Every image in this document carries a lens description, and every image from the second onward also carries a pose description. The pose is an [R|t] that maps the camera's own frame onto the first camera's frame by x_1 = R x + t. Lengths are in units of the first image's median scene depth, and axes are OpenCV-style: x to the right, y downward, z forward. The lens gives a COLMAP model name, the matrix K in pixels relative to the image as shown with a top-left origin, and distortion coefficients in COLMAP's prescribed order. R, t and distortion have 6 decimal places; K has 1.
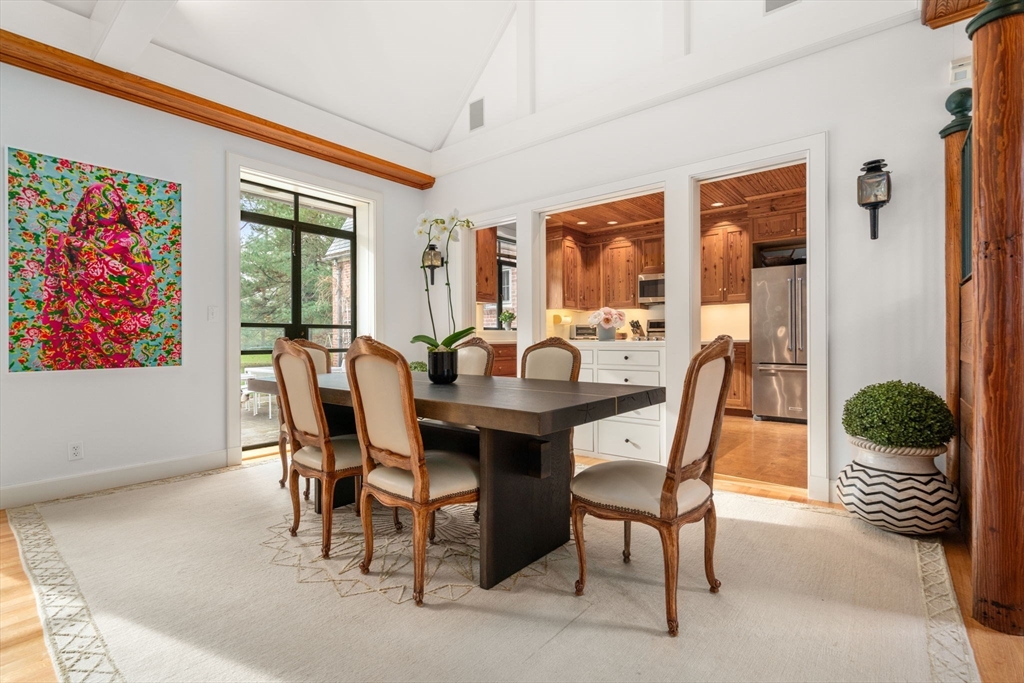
lens RADIAL K [[476.8, 0, 507.0], [0, 476.8, 337.2], [0, 0, 1]] dist [-0.001773, 0.002741]
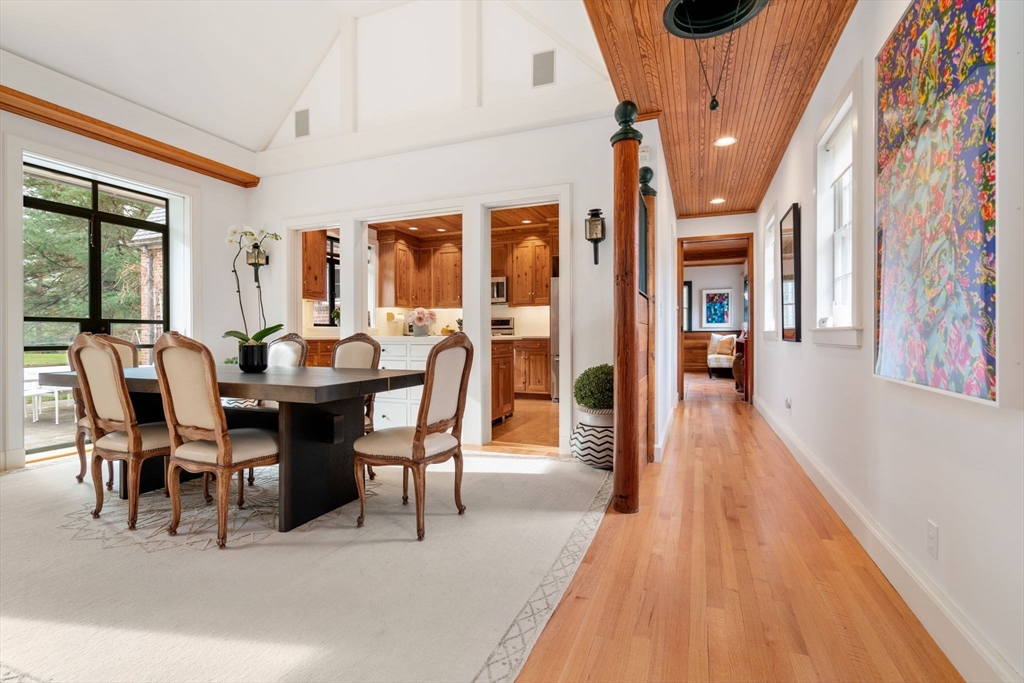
lens RADIAL K [[476.8, 0, 510.1], [0, 476.8, 335.0], [0, 0, 1]] dist [-0.001773, 0.002741]
pose [[0.952978, 0.002290, 0.303032, 0.080161], [-0.002959, 0.999994, 0.001748, 0.001127], [-0.303026, -0.002562, 0.952979, -0.214574]]
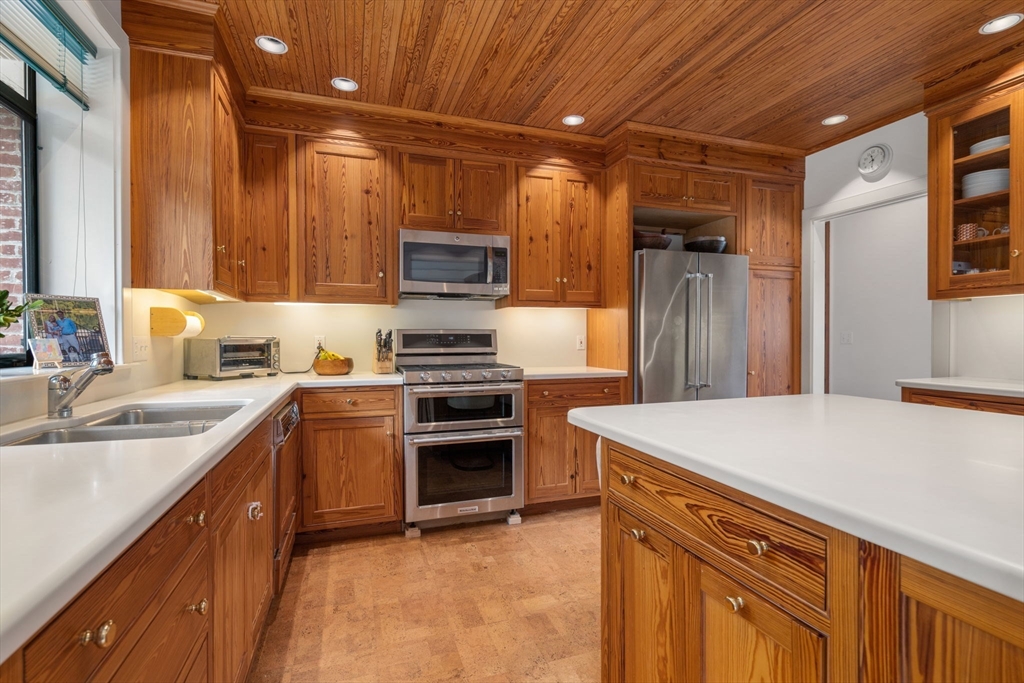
lens RADIAL K [[476.8, 0, 512.0], [0, 476.8, 336.9], [0, 0, 1]] dist [-0.001773, 0.002741]
pose [[0.524902, 0.000564, 0.851162, -0.094282], [-0.004650, 0.999987, 0.002204, -0.064722], [-0.851150, -0.005115, 0.524898, 1.408321]]
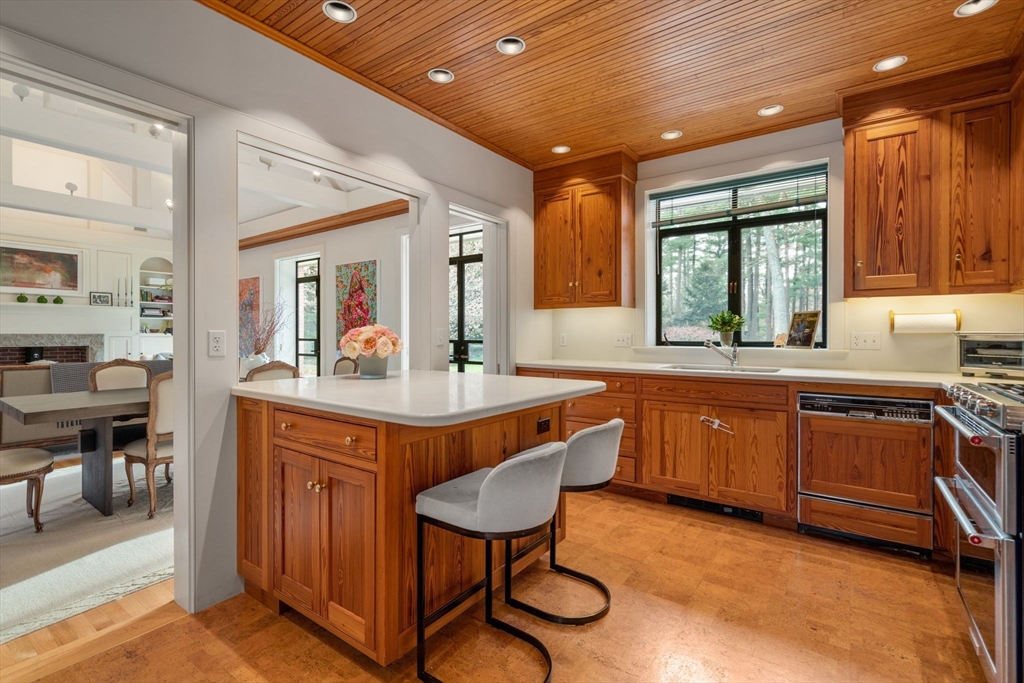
lens RADIAL K [[476.8, 0, 508.5], [0, 476.8, 336.9], [0, 0, 1]] dist [-0.001773, 0.002741]
pose [[0.054977, 0.007908, -0.998456, 1.080460], [0.001812, 0.999966, 0.008020, -0.061838], [0.998486, -0.002250, 0.054961, 1.431634]]
